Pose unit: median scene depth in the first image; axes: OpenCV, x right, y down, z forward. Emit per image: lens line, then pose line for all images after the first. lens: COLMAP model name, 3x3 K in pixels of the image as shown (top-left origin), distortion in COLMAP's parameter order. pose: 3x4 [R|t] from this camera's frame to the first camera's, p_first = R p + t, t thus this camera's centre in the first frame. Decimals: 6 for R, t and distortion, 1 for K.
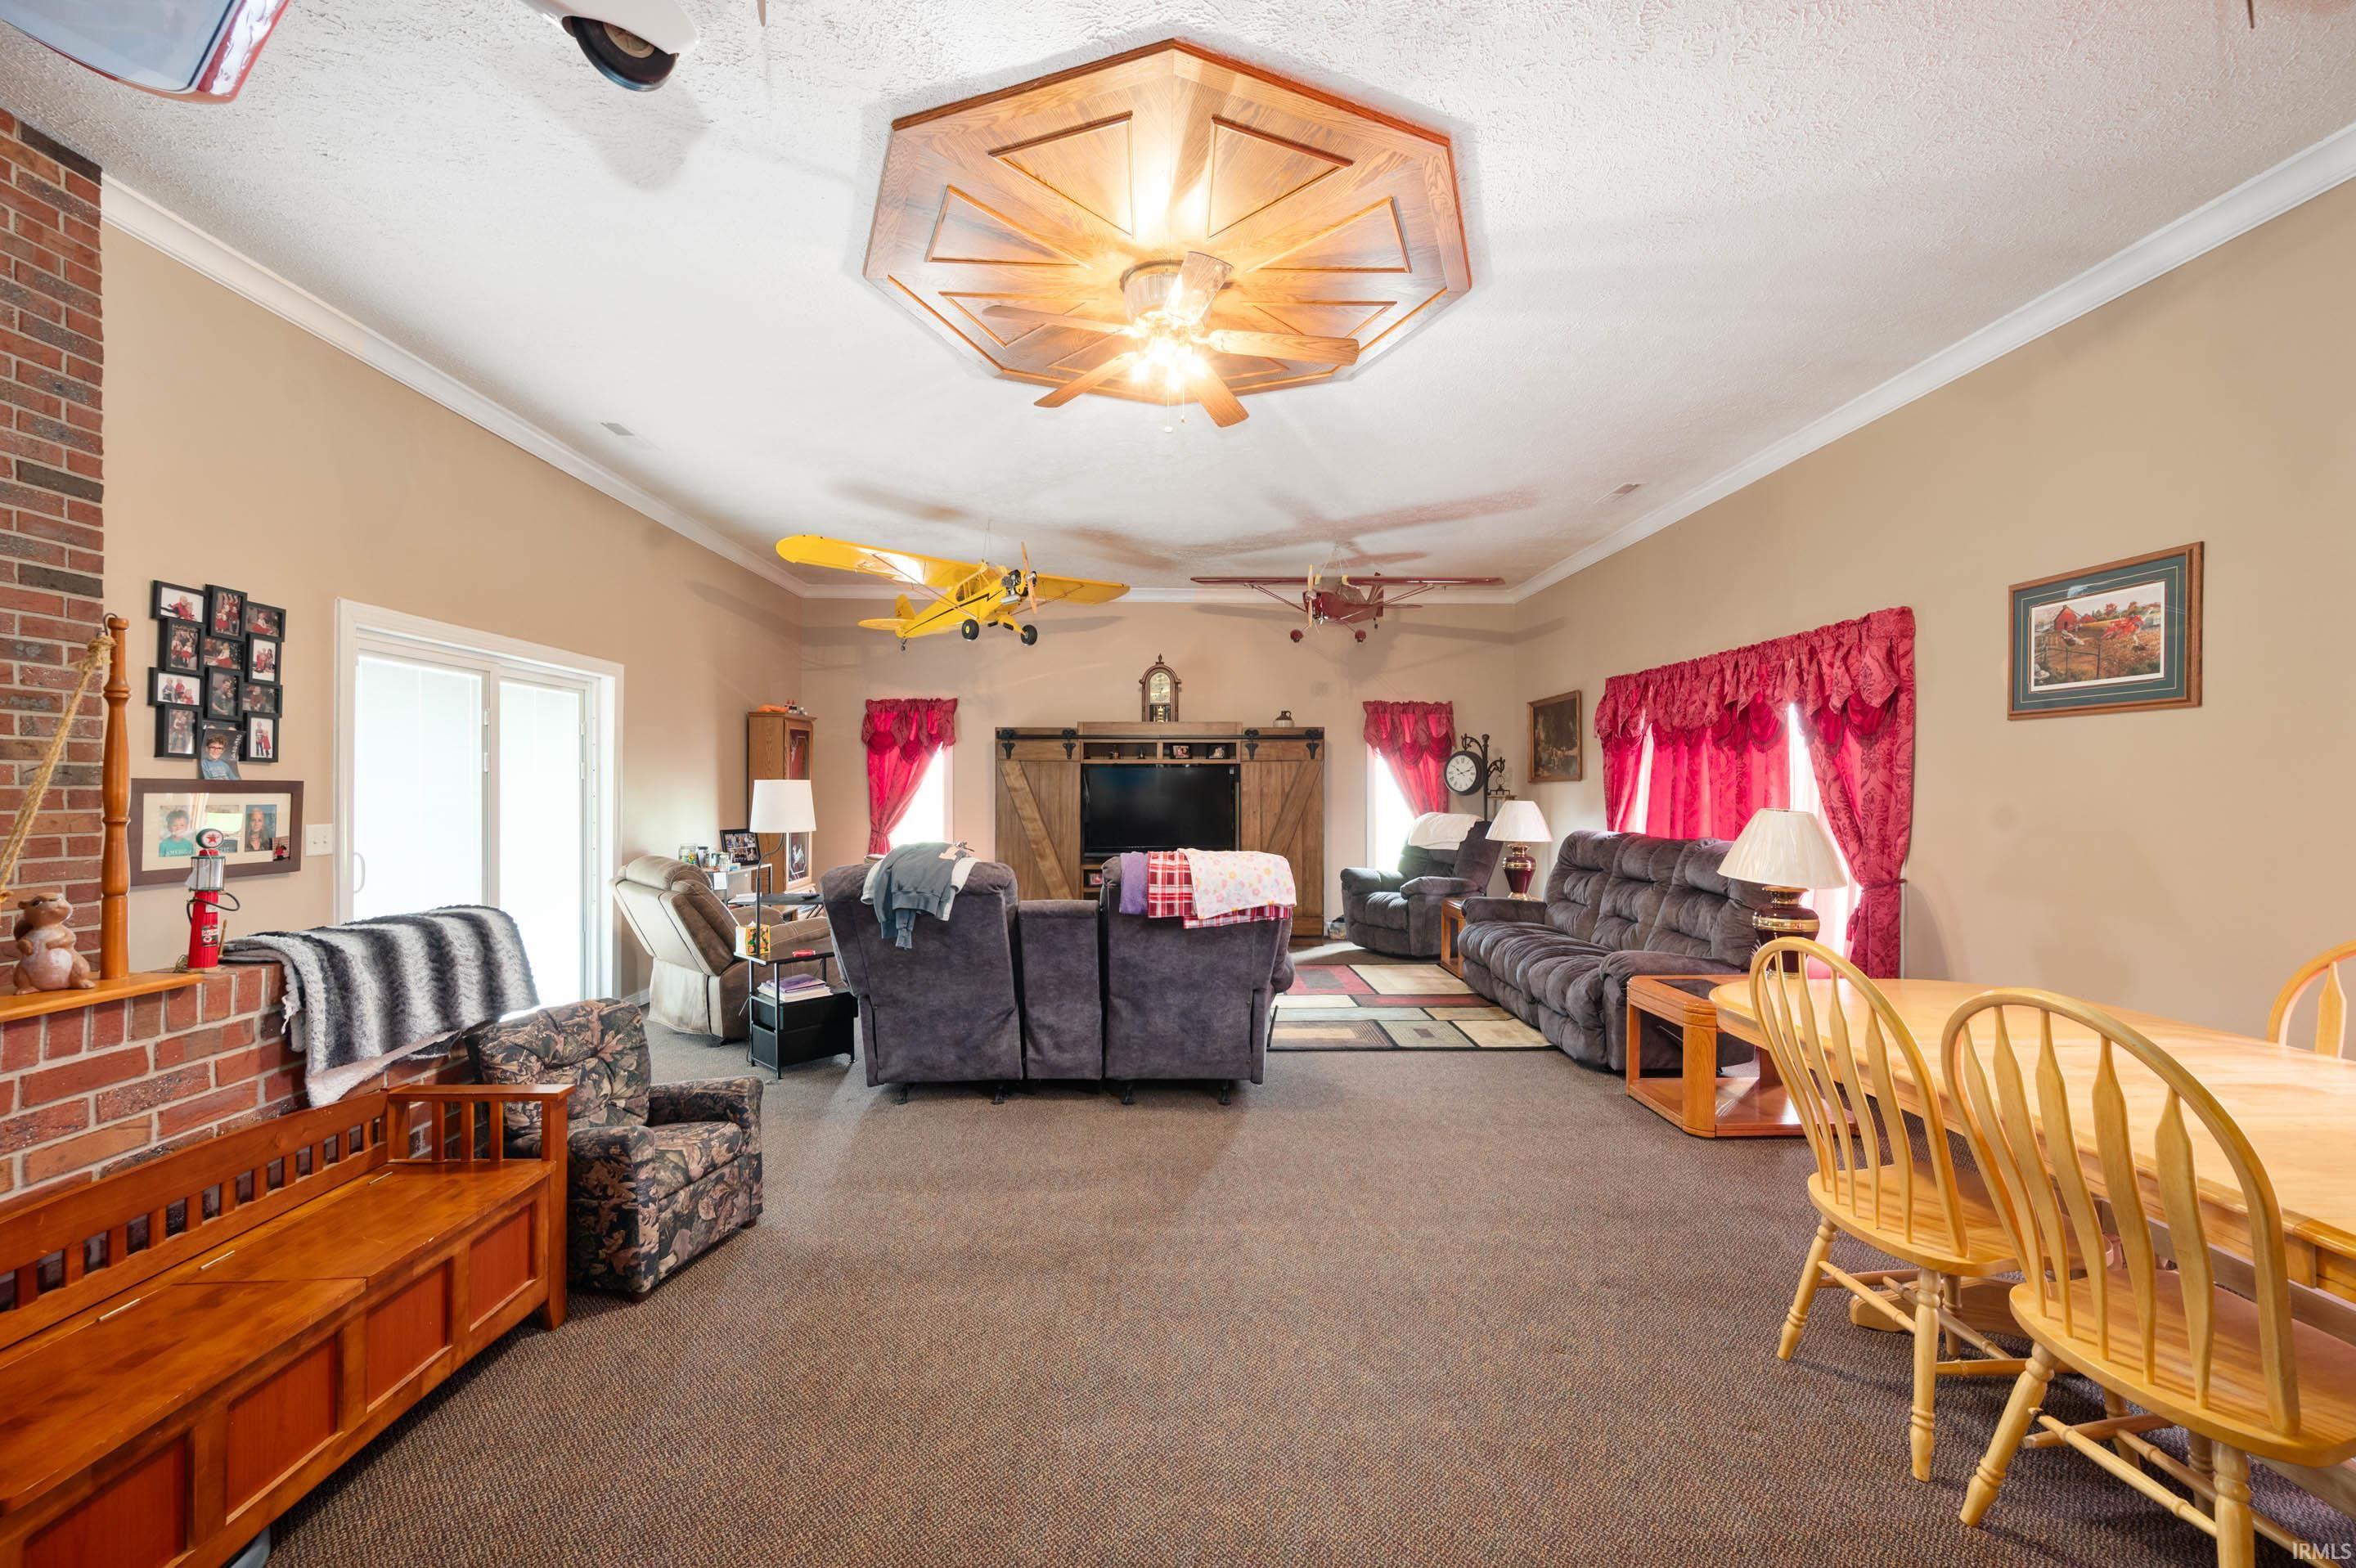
lens RADIAL K [[943.4, 0, 1180.2], [0, 943.4, 798.8], [0, 0, 1]] dist [0.001414, 0.000212]
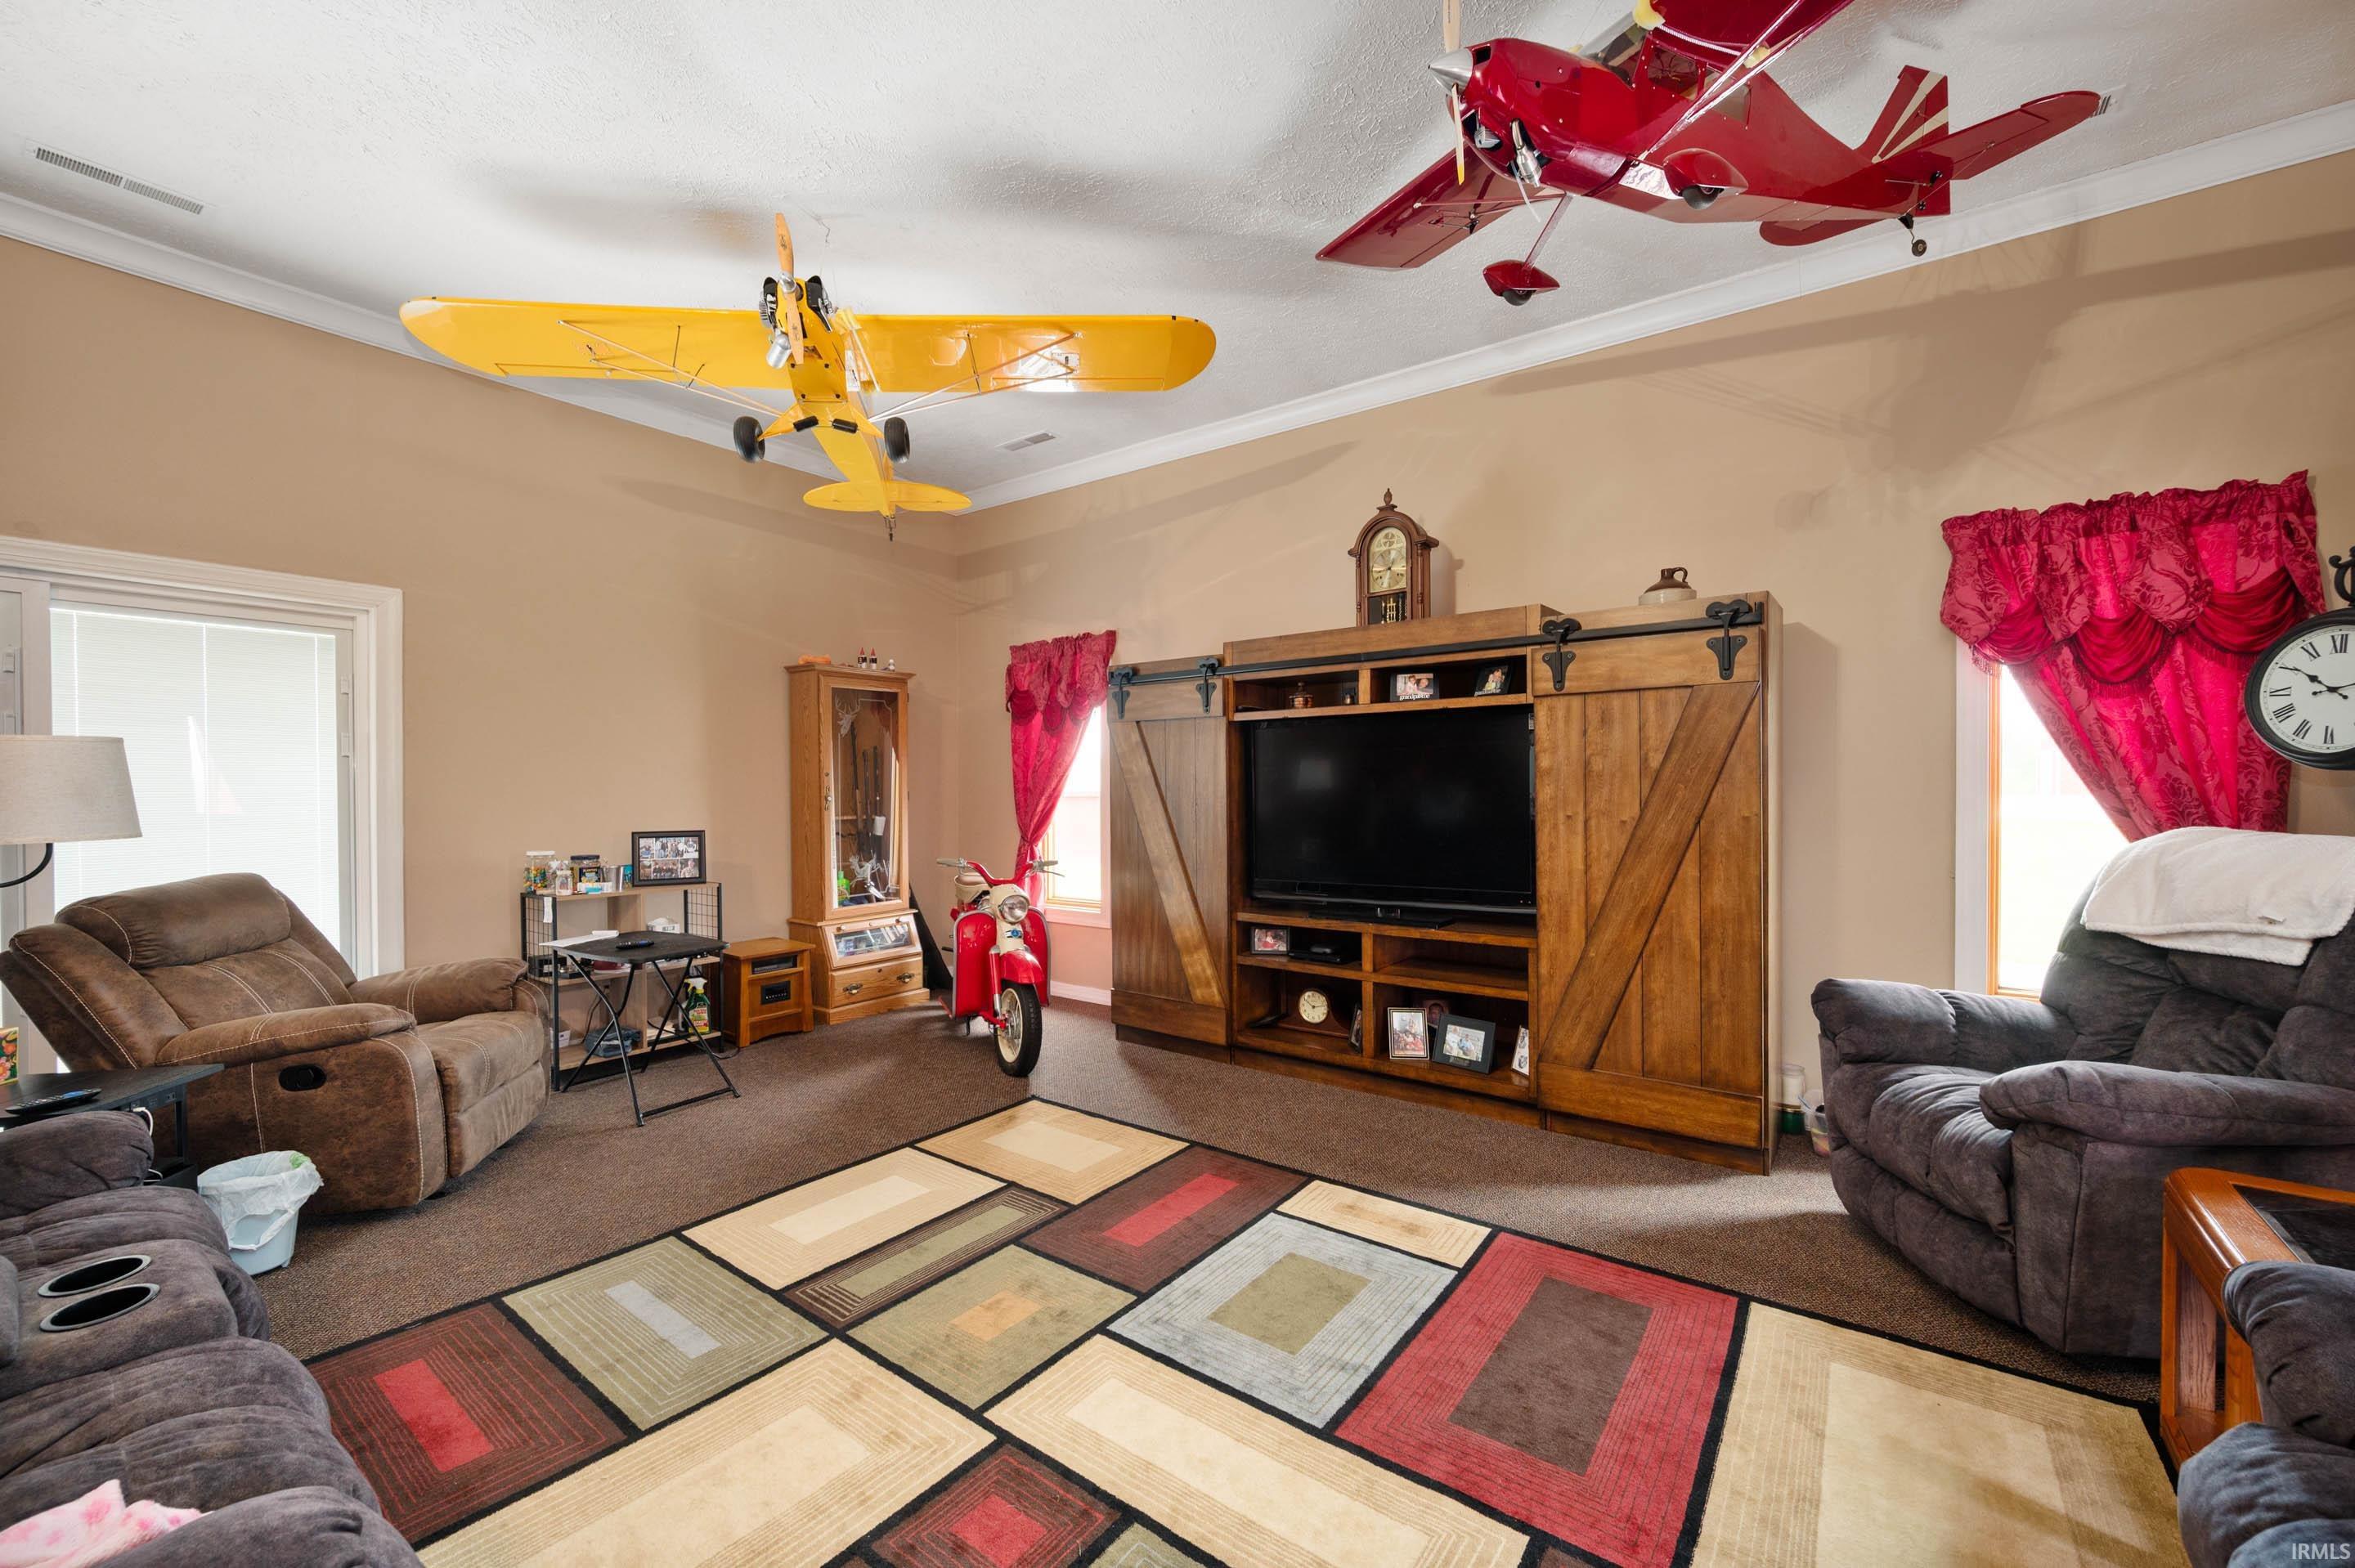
lens RADIAL K [[942.9, 0, 1179.7], [0, 942.9, 798.8], [0, 0, 1]] dist [0.001414, 0.000212]
pose [[0.792590, 0.002817, -0.609748, 0.193631], [-0.004707, 0.999988, -0.001499, 0.007346], [0.609736, 0.004058, 0.792594, 0.556406]]
